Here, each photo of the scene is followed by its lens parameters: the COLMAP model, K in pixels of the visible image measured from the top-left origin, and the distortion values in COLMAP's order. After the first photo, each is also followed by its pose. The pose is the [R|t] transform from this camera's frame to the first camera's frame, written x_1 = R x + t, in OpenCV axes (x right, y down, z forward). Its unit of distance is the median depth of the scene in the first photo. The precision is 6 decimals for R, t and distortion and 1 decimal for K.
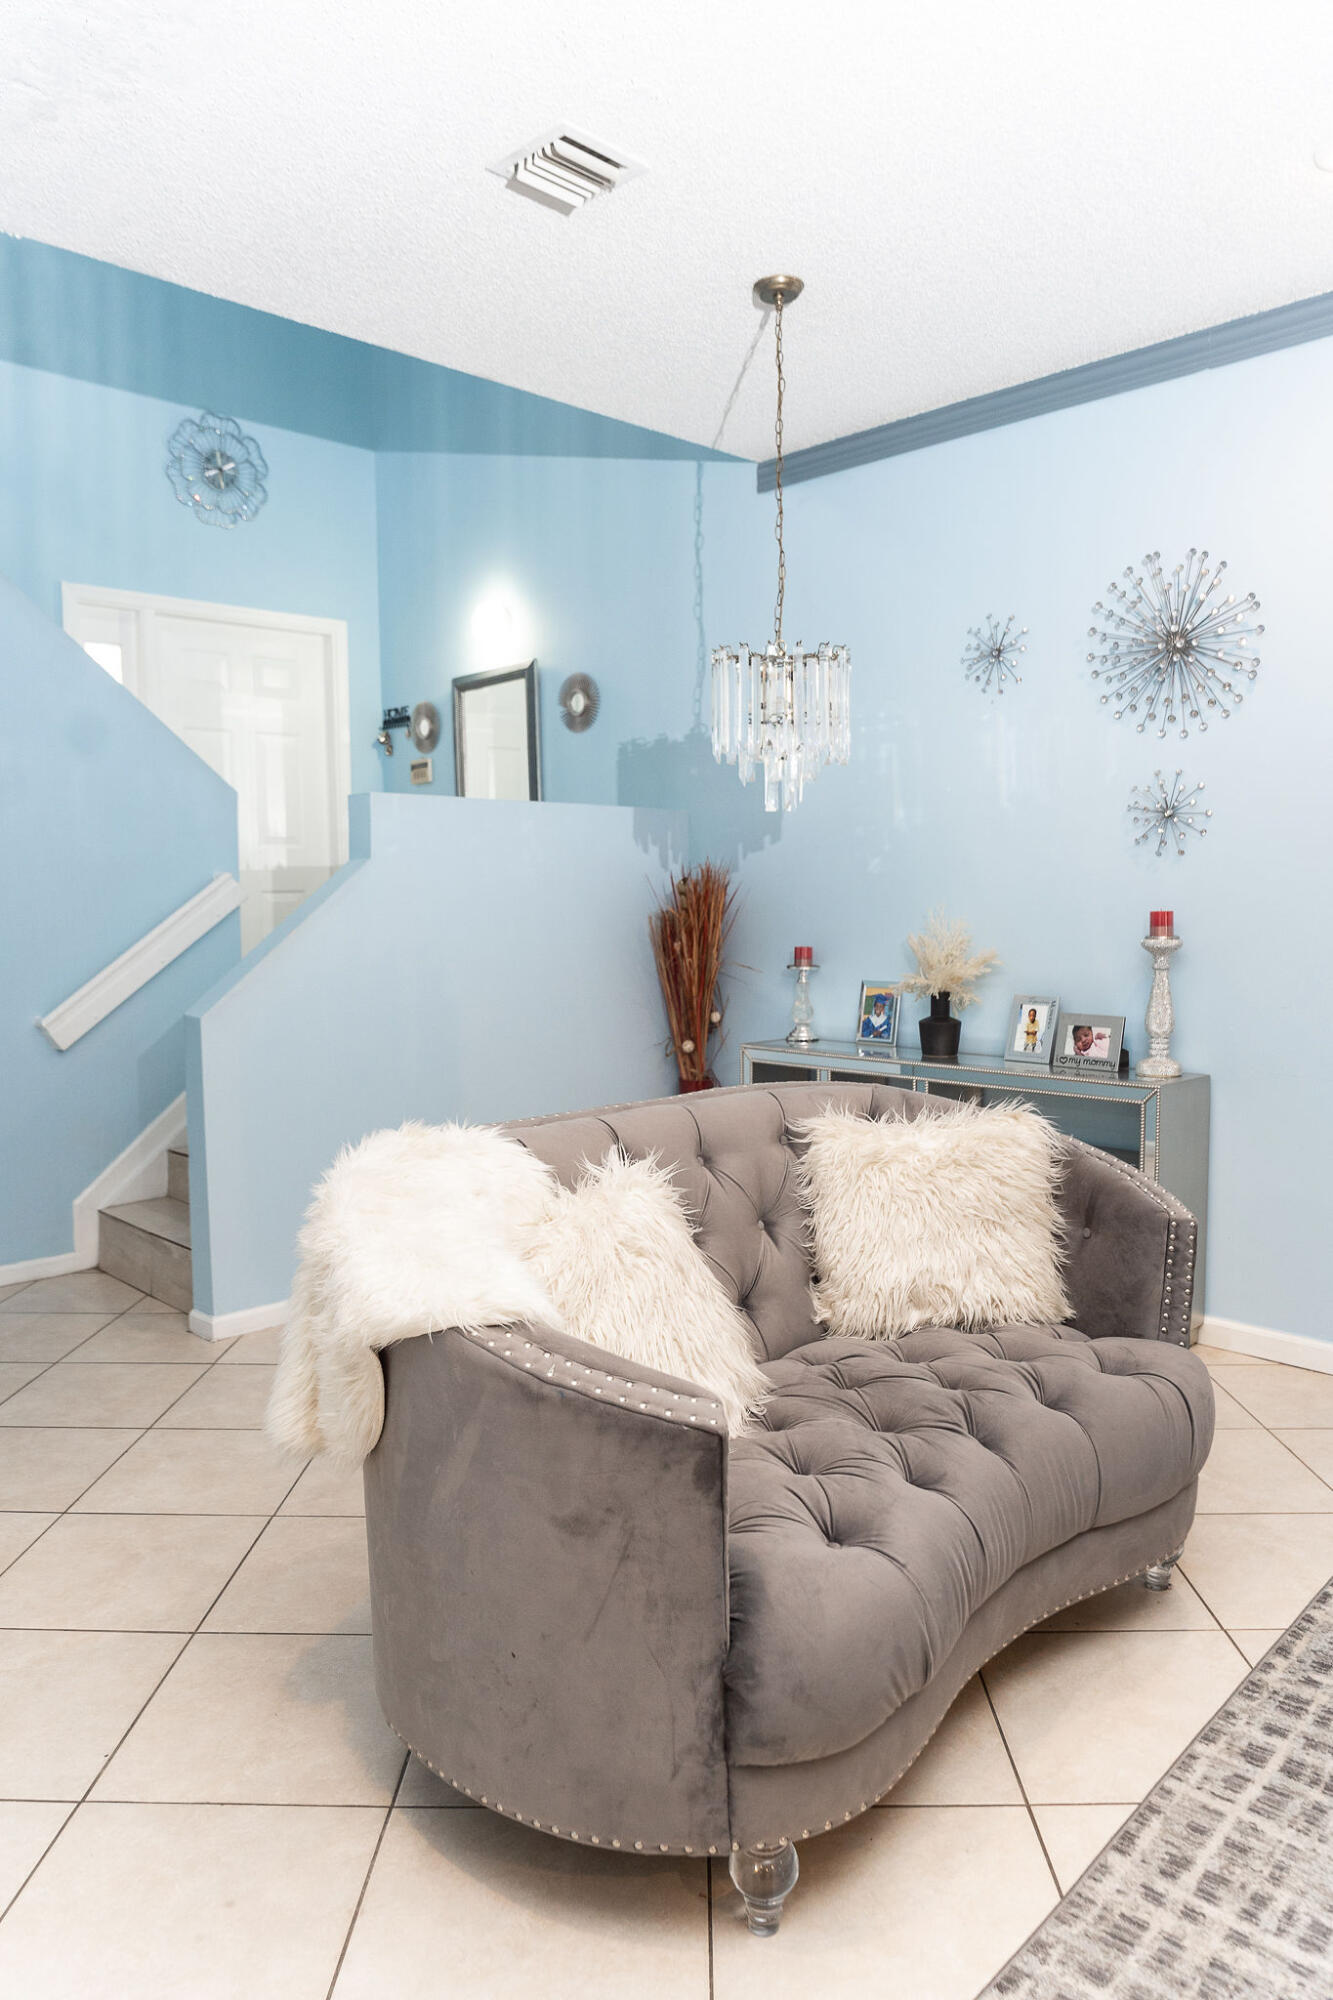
lens RADIAL K [[1361.5, 0, 658.1], [0, 1361.5, 1018.9], [0, 0, 1]] dist [-0.065035, 0.044388]
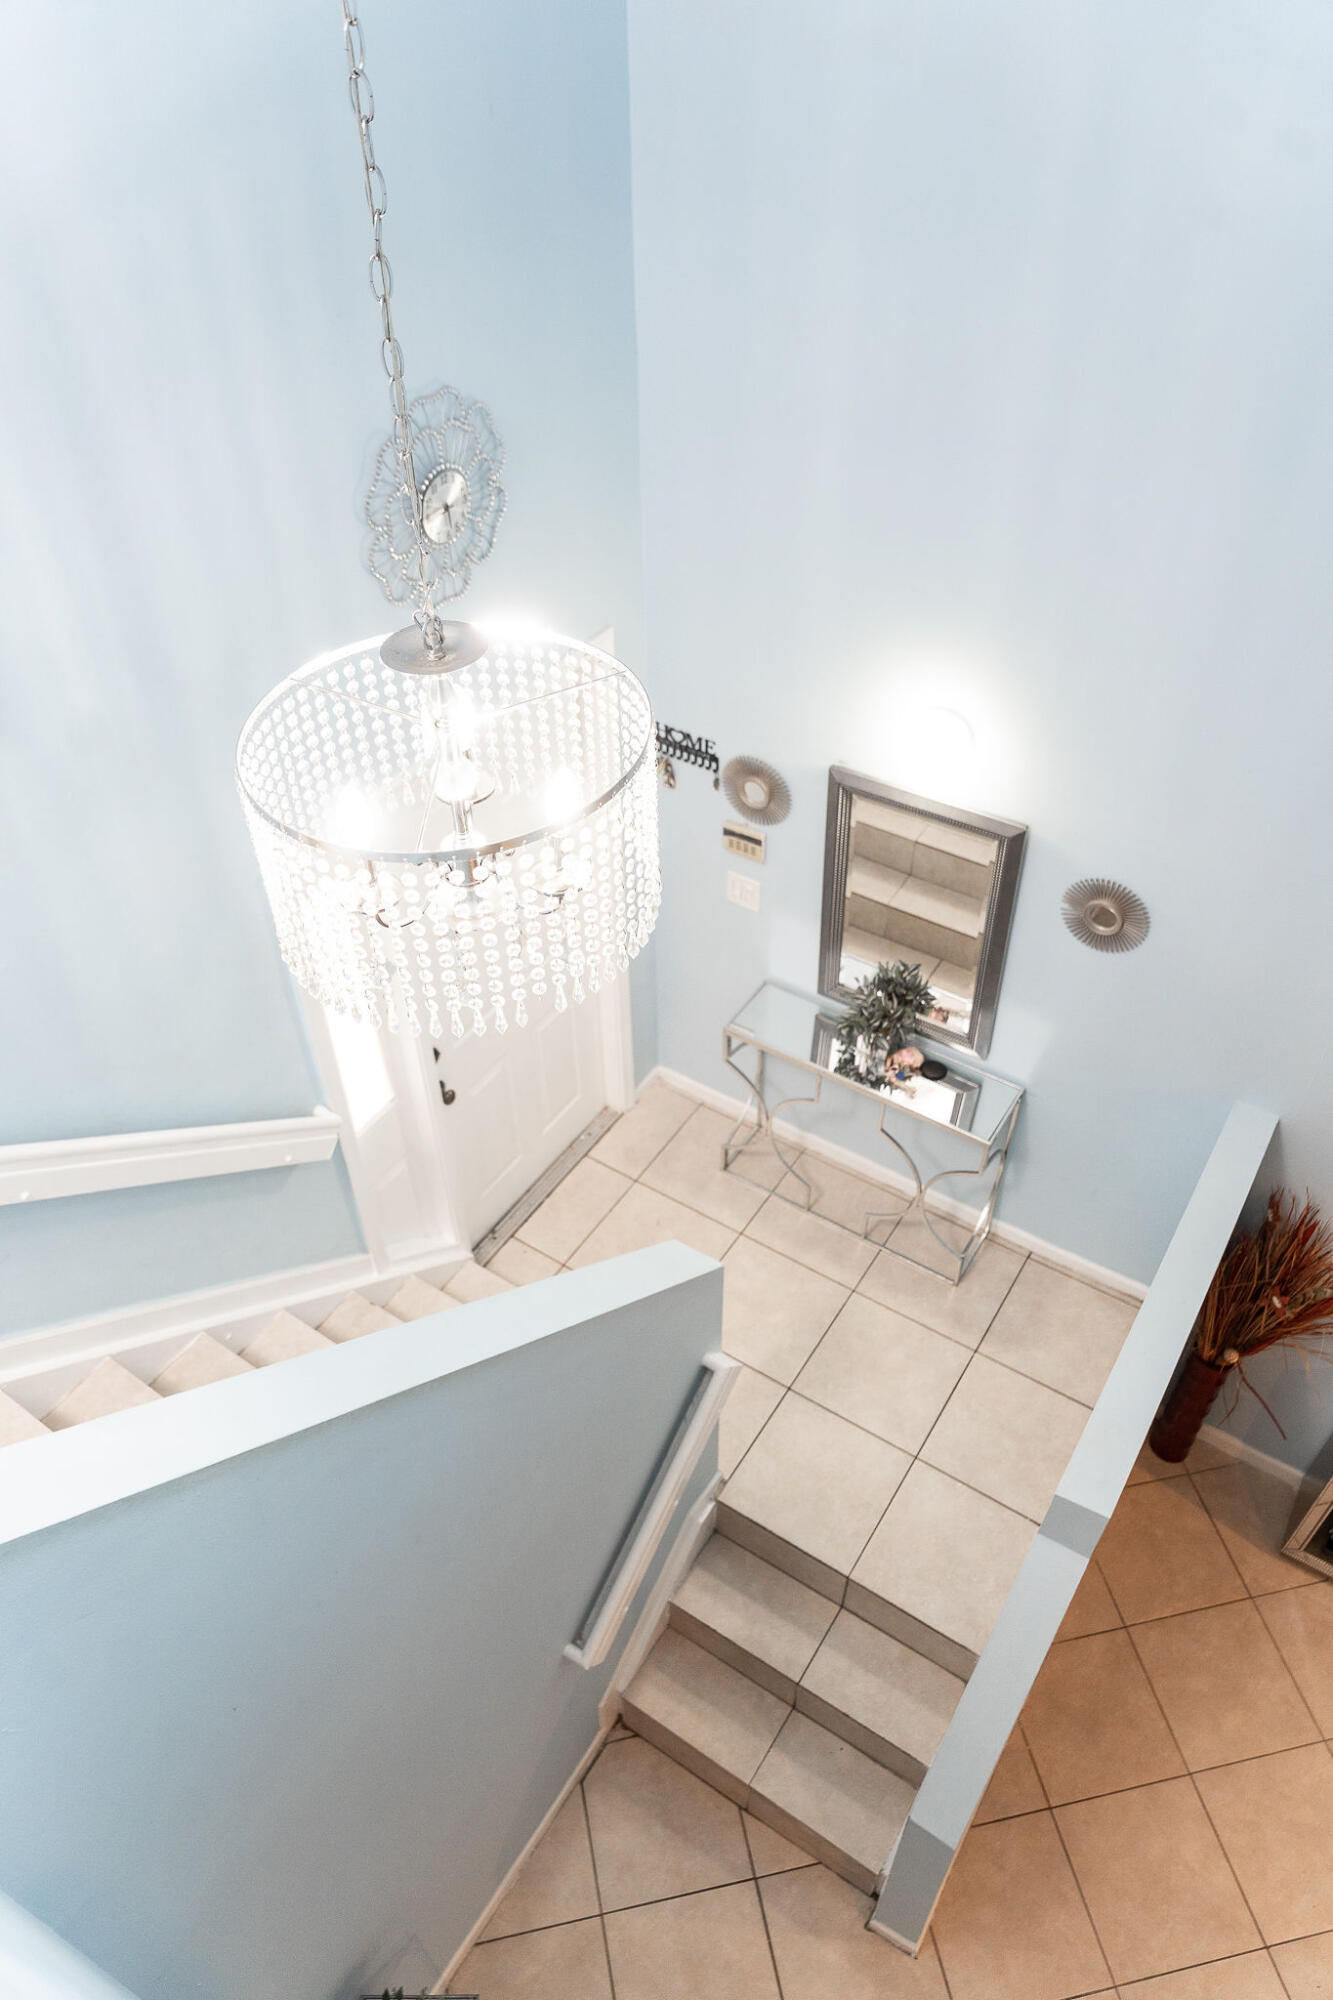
lens RADIAL K [[1365.0, 0, 660.6], [0, 1365.0, 1008.0], [0, 0, 1]] dist [-0.055869, 0.028887]
pose [[0.971162, -0.167921, 0.169253, -0.360282], [0.022836, 0.772144, 0.635037, -0.576517], [-0.237323, -0.612859, 0.753712, 0.478261]]
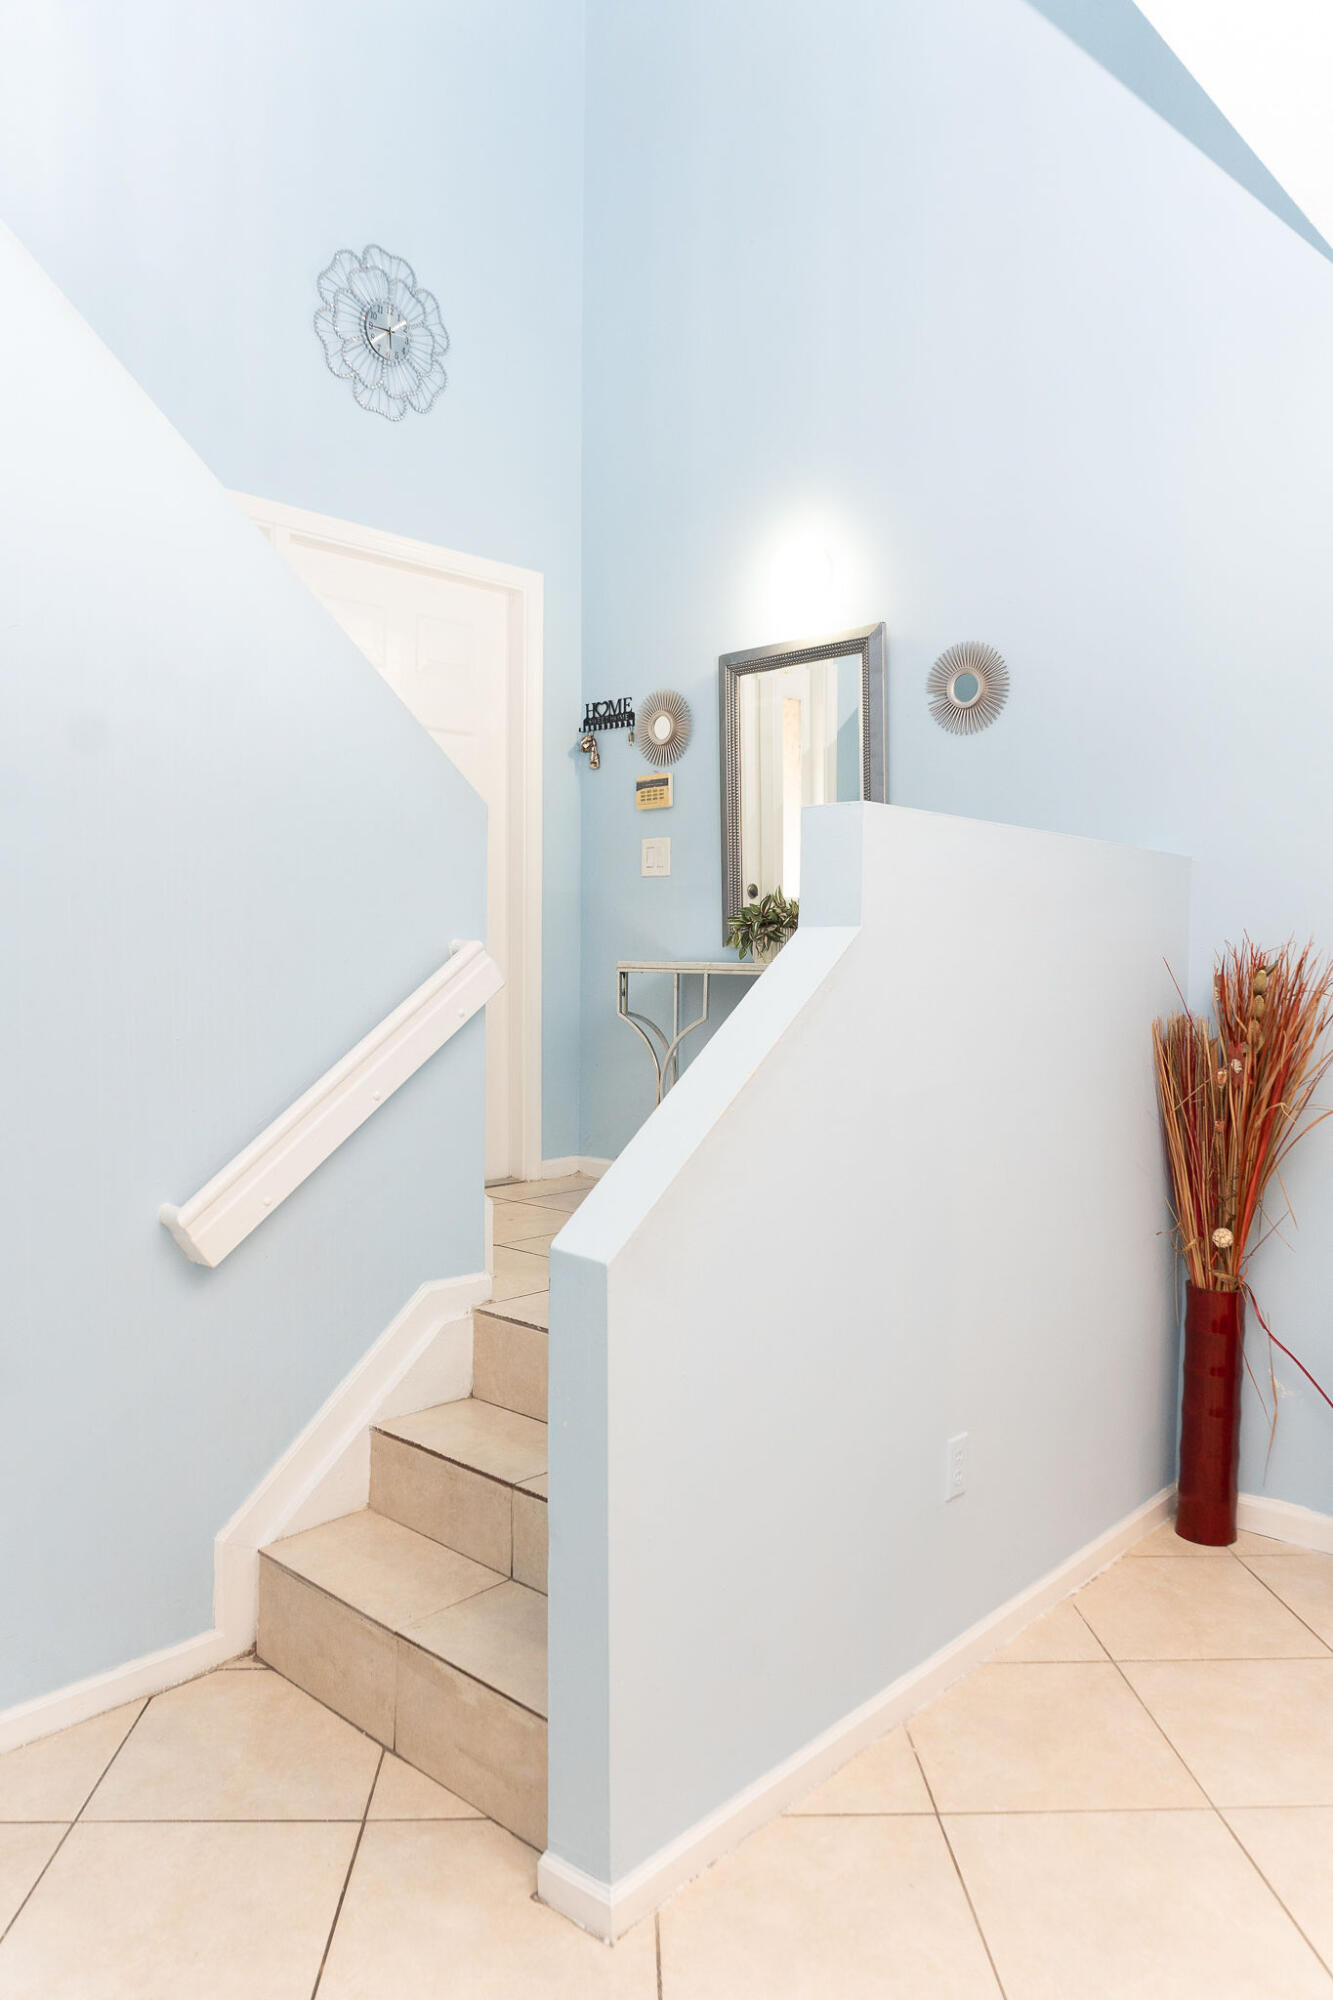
lens RADIAL K [[1365.0, 0, 660.6], [0, 1365.0, 1008.0], [0, 0, 1]] dist [-0.055869, 0.028887]
pose [[0.997407, 0.017456, 0.069822, -0.229417], [-0.014260, 0.998839, -0.046013, -0.043942], [-0.070544, 0.044898, 0.996498, 0.334667]]
